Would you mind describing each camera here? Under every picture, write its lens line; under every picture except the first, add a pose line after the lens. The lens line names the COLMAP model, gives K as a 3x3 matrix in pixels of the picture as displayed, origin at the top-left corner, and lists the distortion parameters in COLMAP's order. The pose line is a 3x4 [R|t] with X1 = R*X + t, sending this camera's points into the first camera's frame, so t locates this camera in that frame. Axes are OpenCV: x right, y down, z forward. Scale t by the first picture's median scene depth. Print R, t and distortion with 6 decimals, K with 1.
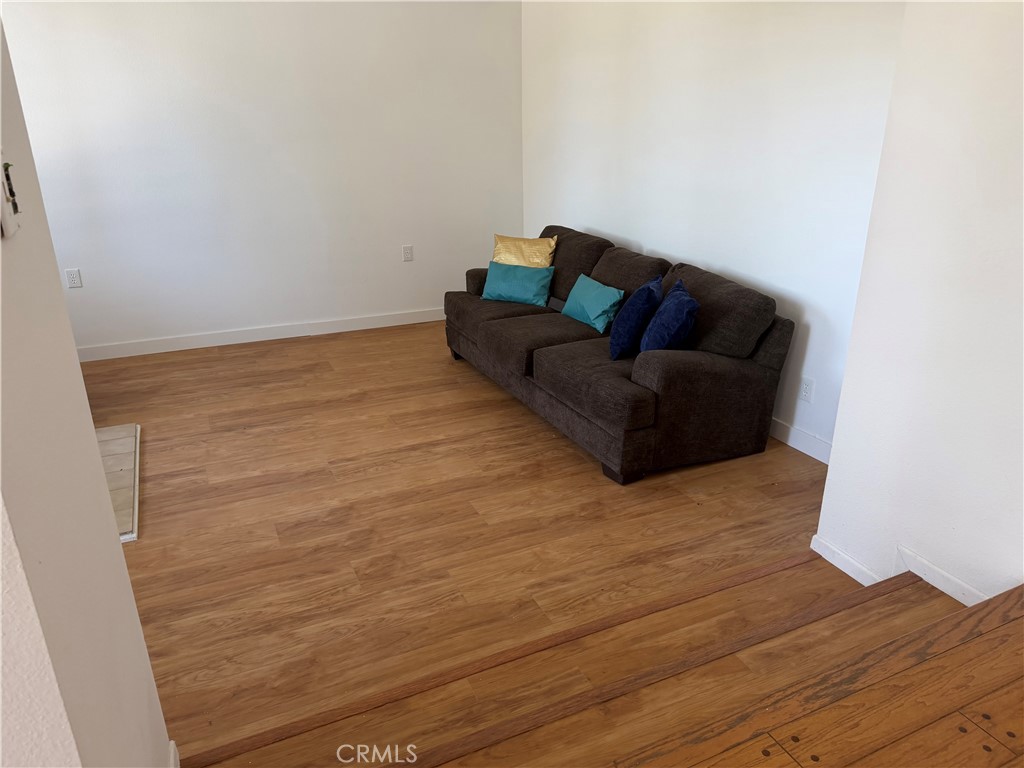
lens RADIAL K [[710.4, 0, 517.6], [0, 710.4, 388.0], [0, 0, 1]] dist [0.208503, -0.418952]
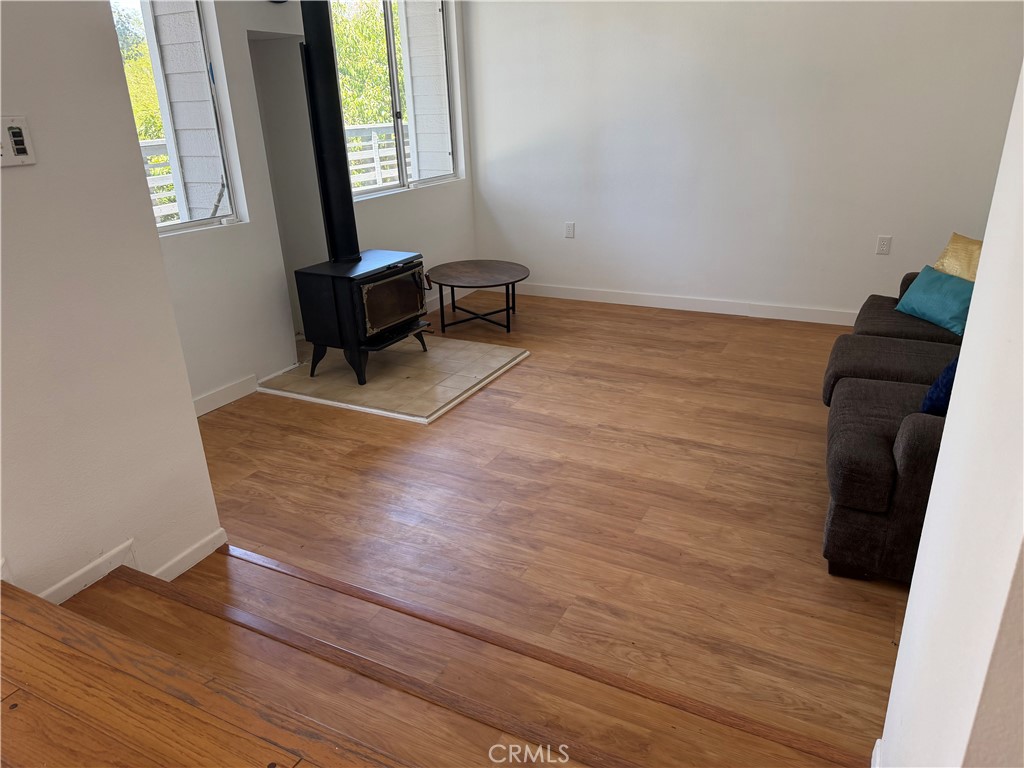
lens RADIAL K [[710.4, 0, 517.6], [0, 710.4, 388.0], [0, 0, 1]] dist [0.208503, -0.418952]
pose [[0.607979, 0.280619, -0.742707, 0.408613], [-0.255434, 0.954855, 0.151677, -0.073220], [0.751741, 0.097496, 0.652211, 0.211363]]
